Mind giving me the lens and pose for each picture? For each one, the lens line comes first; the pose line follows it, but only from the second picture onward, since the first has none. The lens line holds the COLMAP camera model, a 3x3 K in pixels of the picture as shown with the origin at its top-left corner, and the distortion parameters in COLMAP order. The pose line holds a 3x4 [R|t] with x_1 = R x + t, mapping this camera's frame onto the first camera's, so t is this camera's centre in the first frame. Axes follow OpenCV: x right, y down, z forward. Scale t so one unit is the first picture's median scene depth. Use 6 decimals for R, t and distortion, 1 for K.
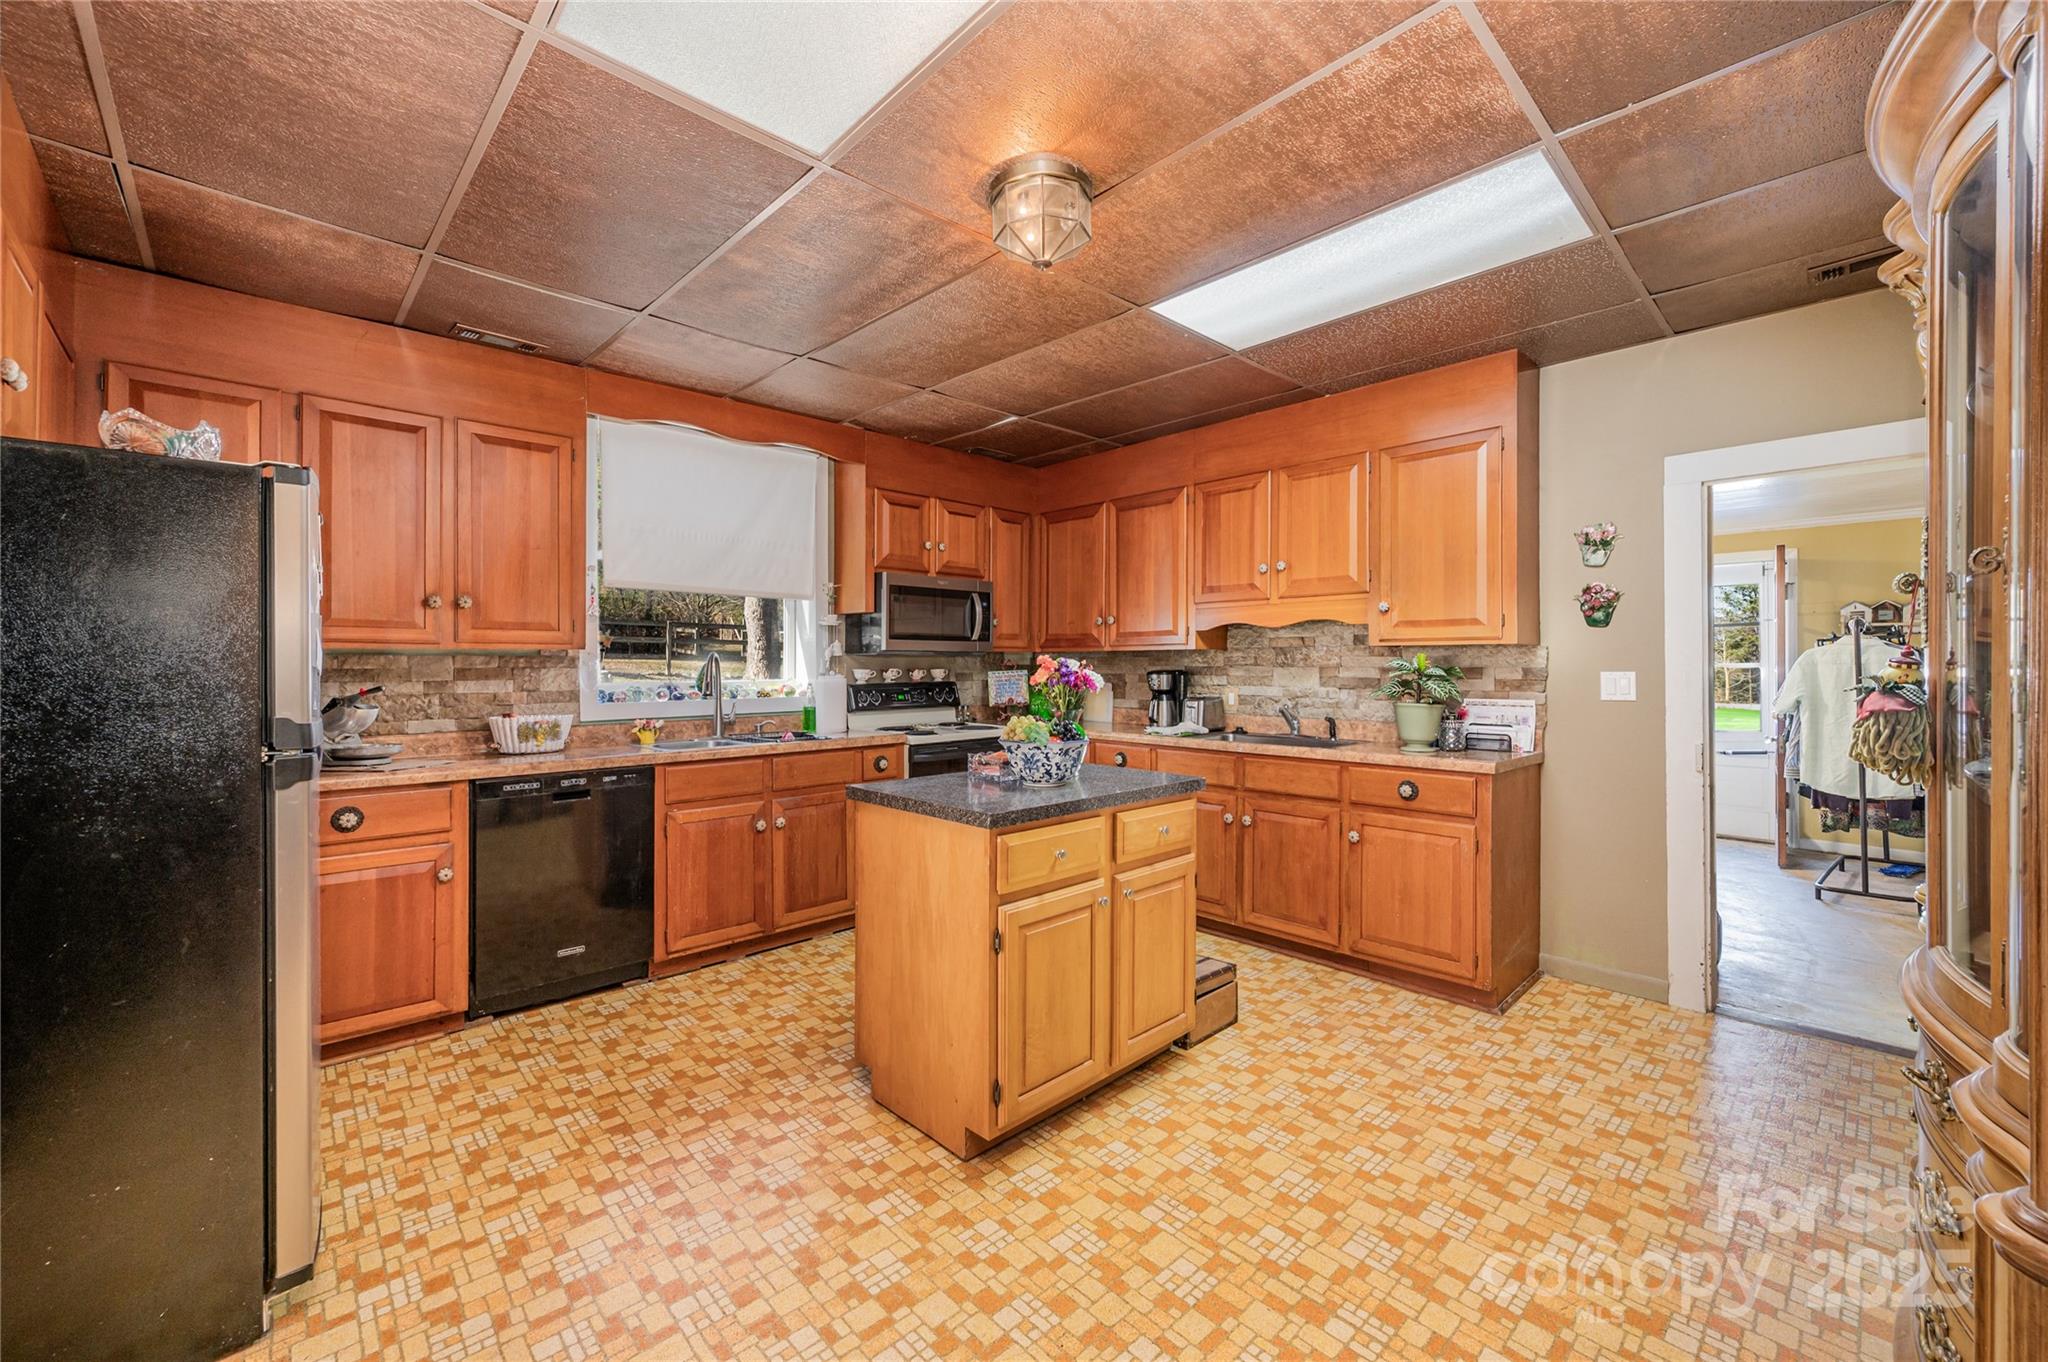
lens RADIAL K [[813.5, 0, 1023.2], [0, 813.5, 667.4], [0, 0, 1]] dist [-0.001181, -0.000139]
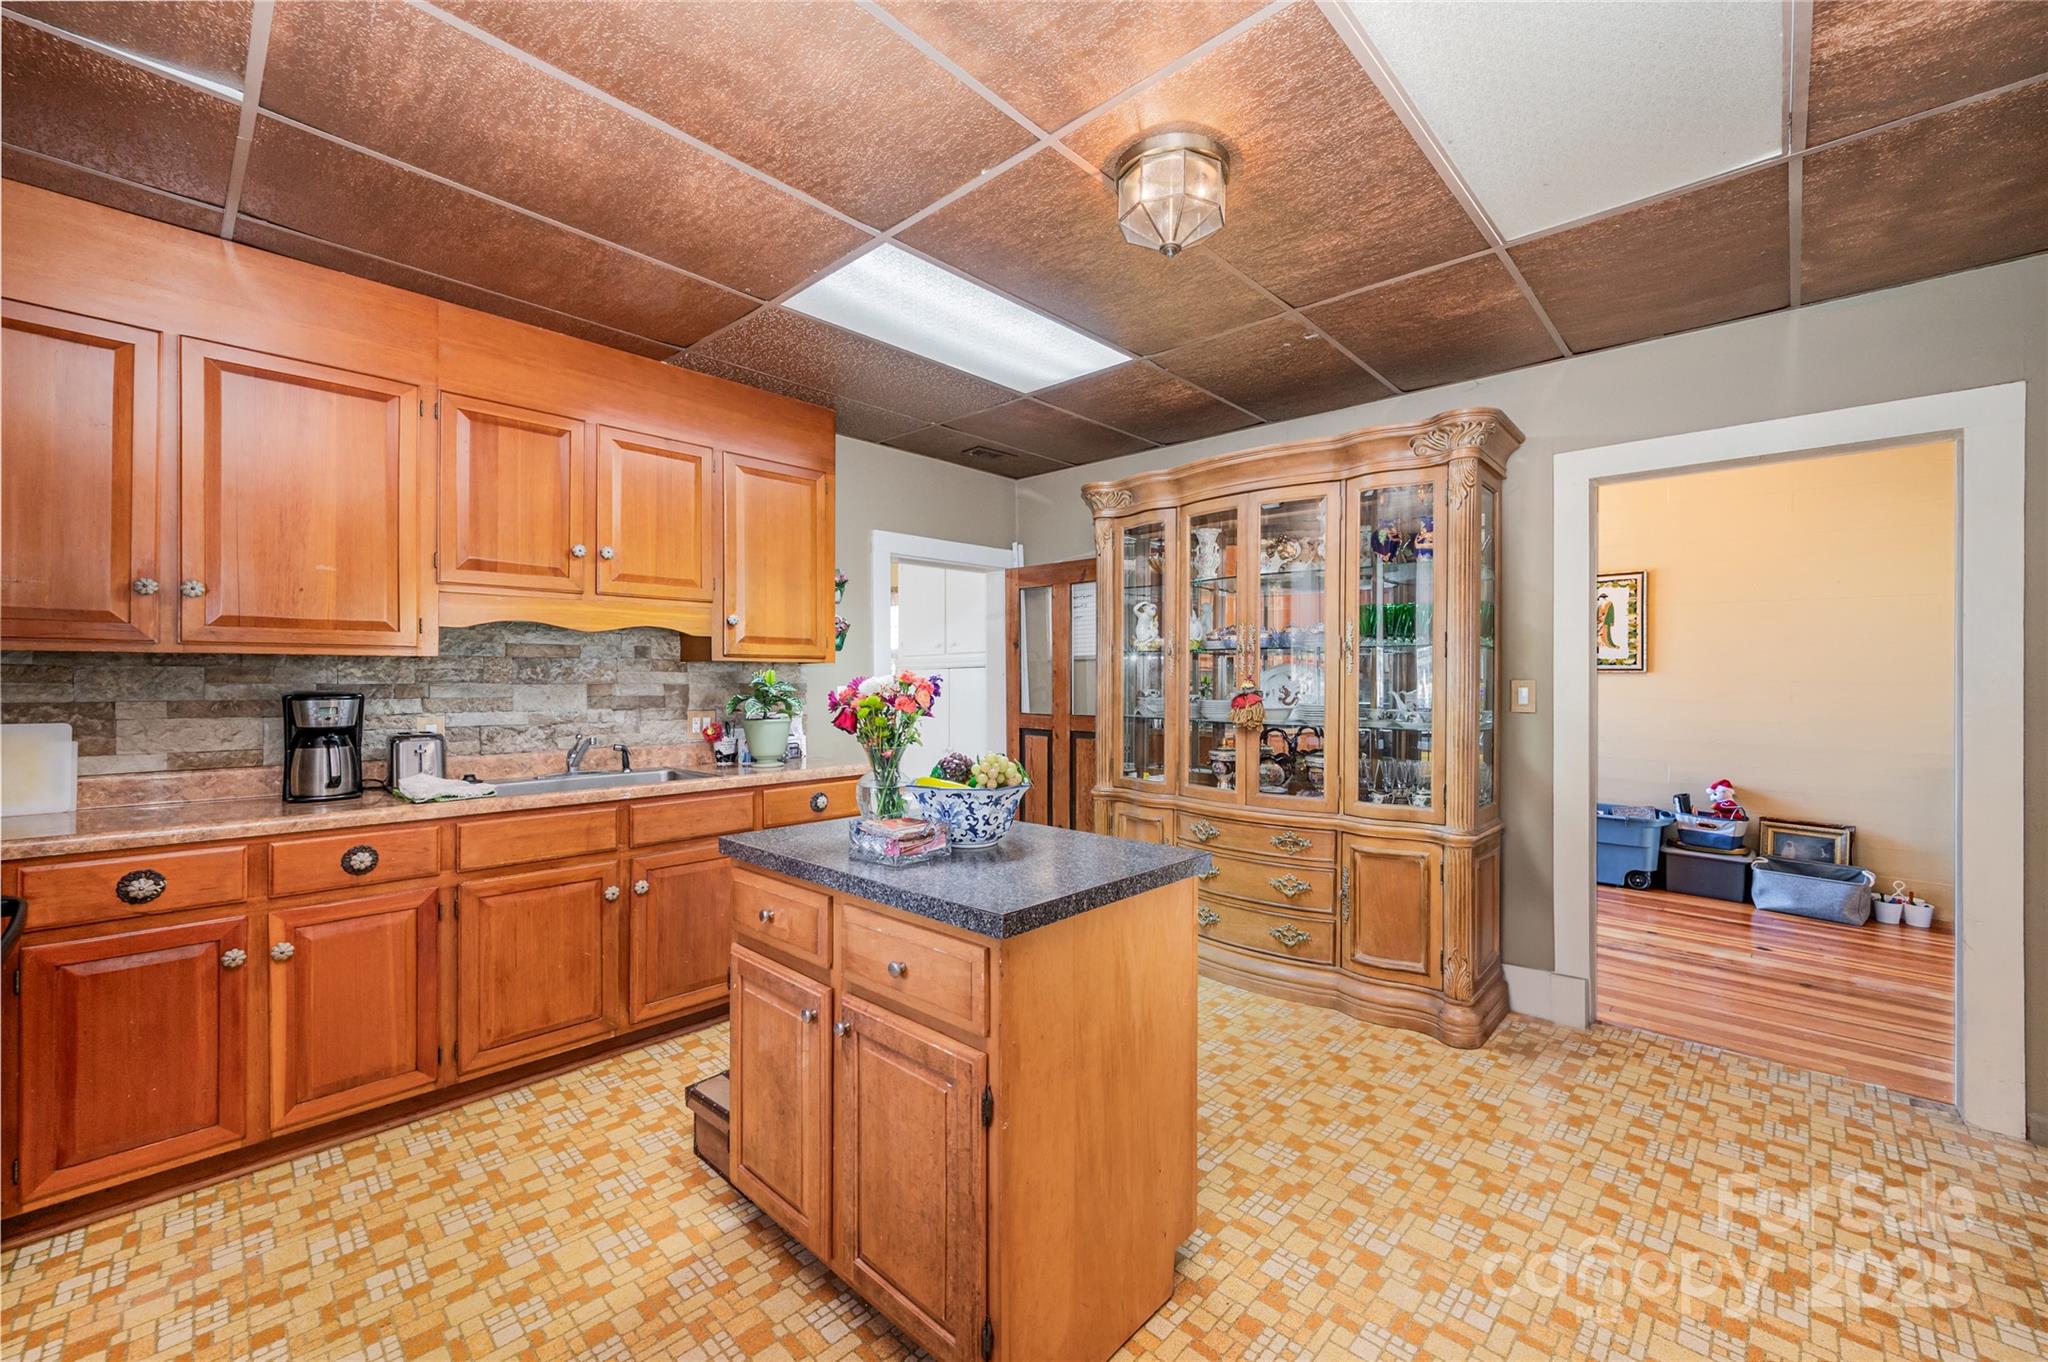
lens RADIAL K [[813.5, 0, 984.4], [0, 813.5, 676.9], [0, 0, 1]] dist [-0.001181, -0.000139]
pose [[-0.027273, 0.002110, 0.999626, -0.425295], [0.003596, 0.999992, -0.002013, -0.004171], [-0.999622, 0.003540, -0.027280, 0.605681]]
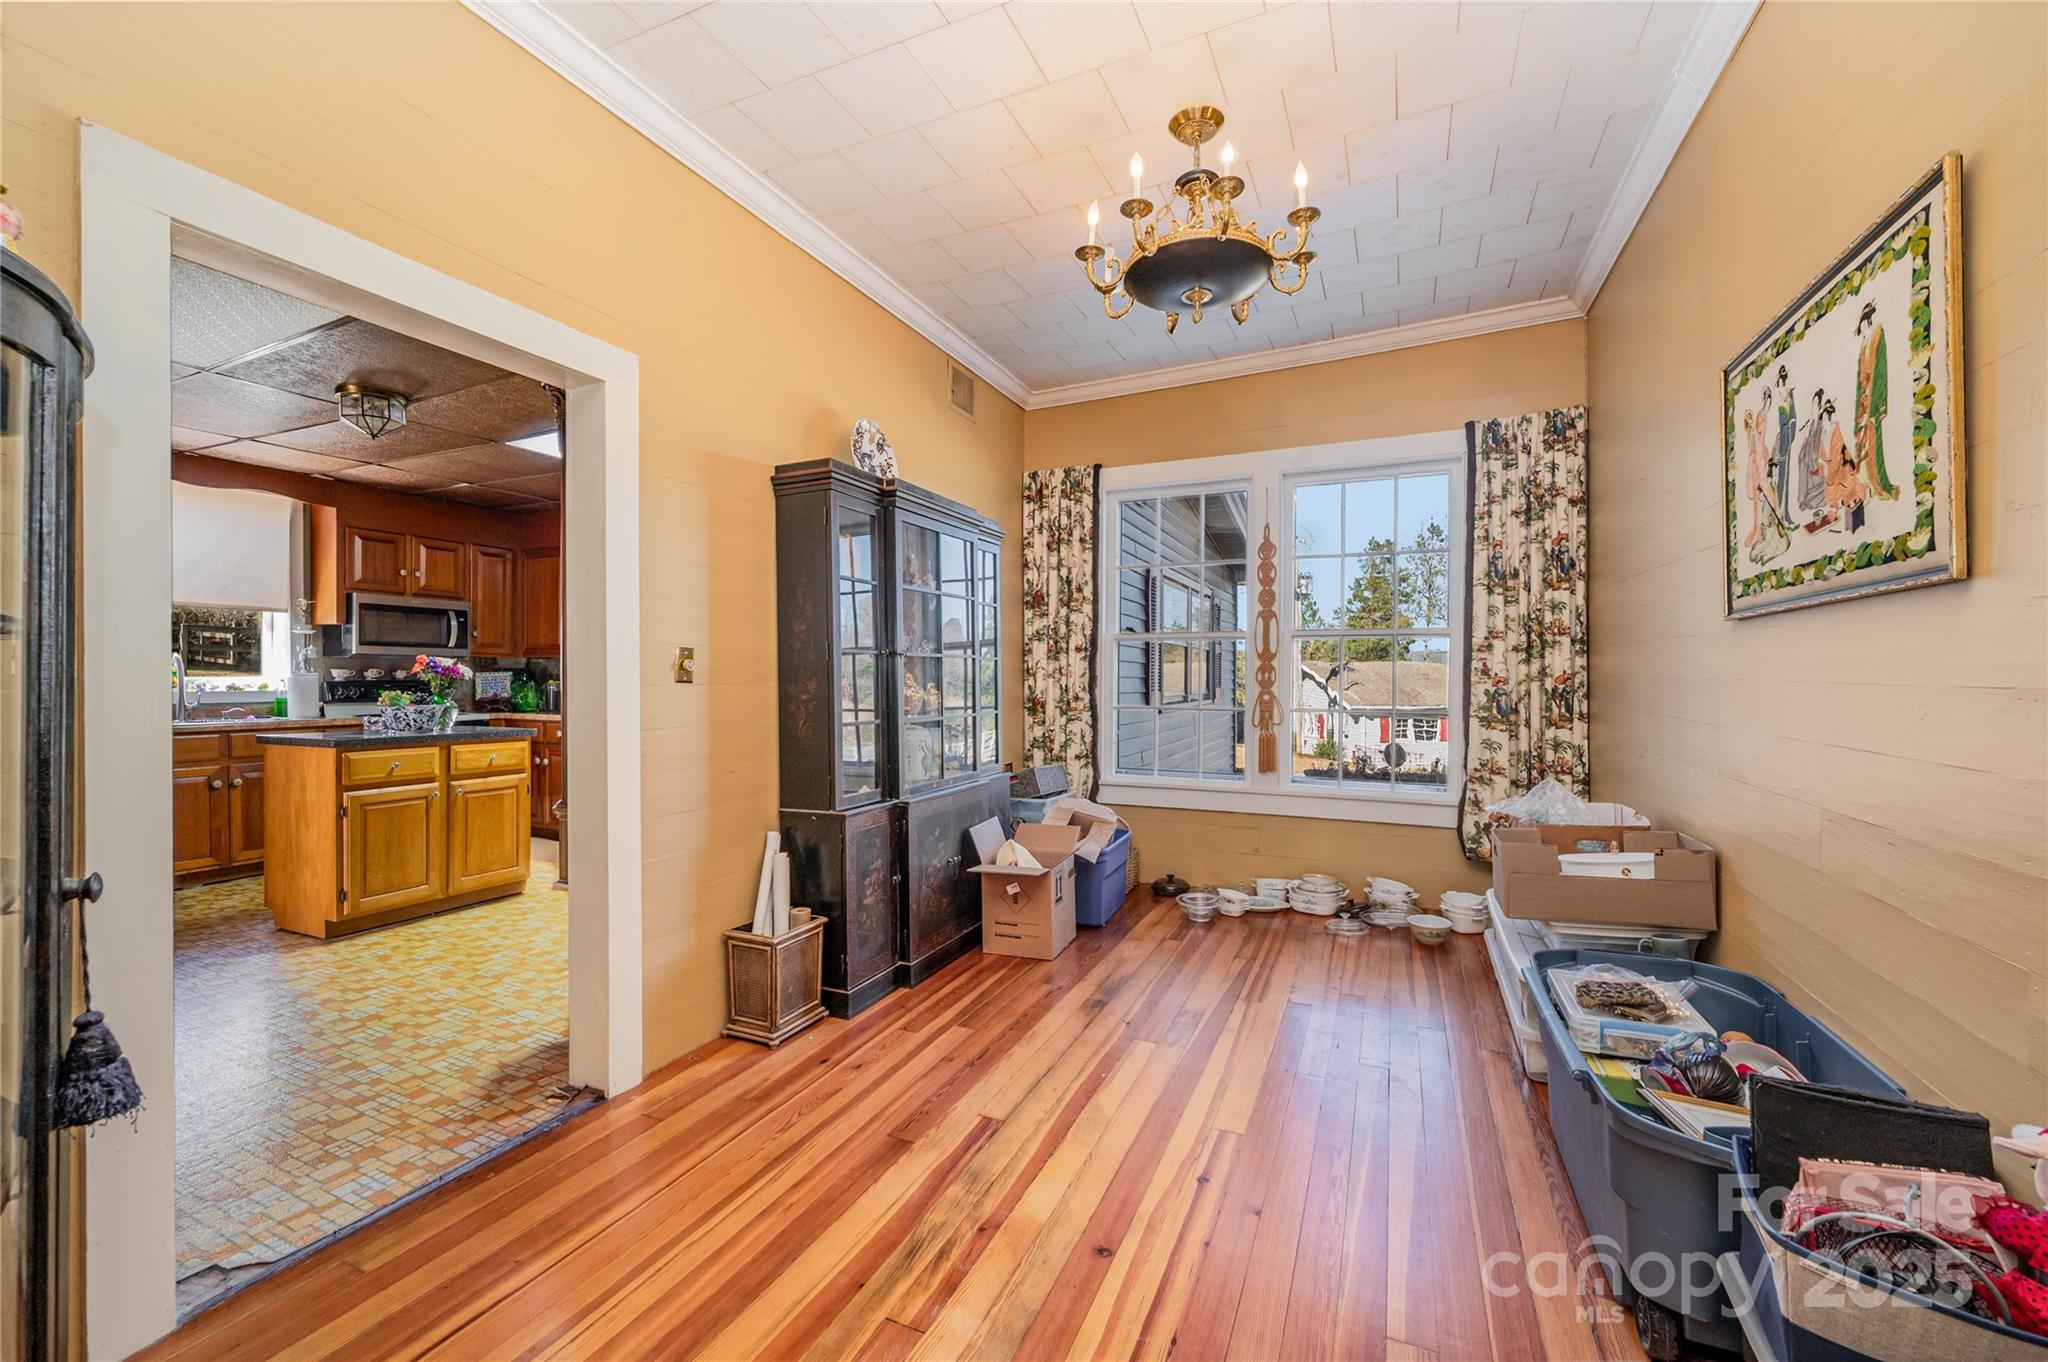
lens RADIAL K [[813.5, 0, 1021.3], [0, 813.5, 683.7], [0, 0, 1]] dist [-0.001181, -0.000139]
pose [[0.929458, -0.001564, 0.368925, 0.360118], [0.000992, 0.999998, 0.001740, 0.027080], [-0.368927, -0.001251, 0.929458, -0.629235]]
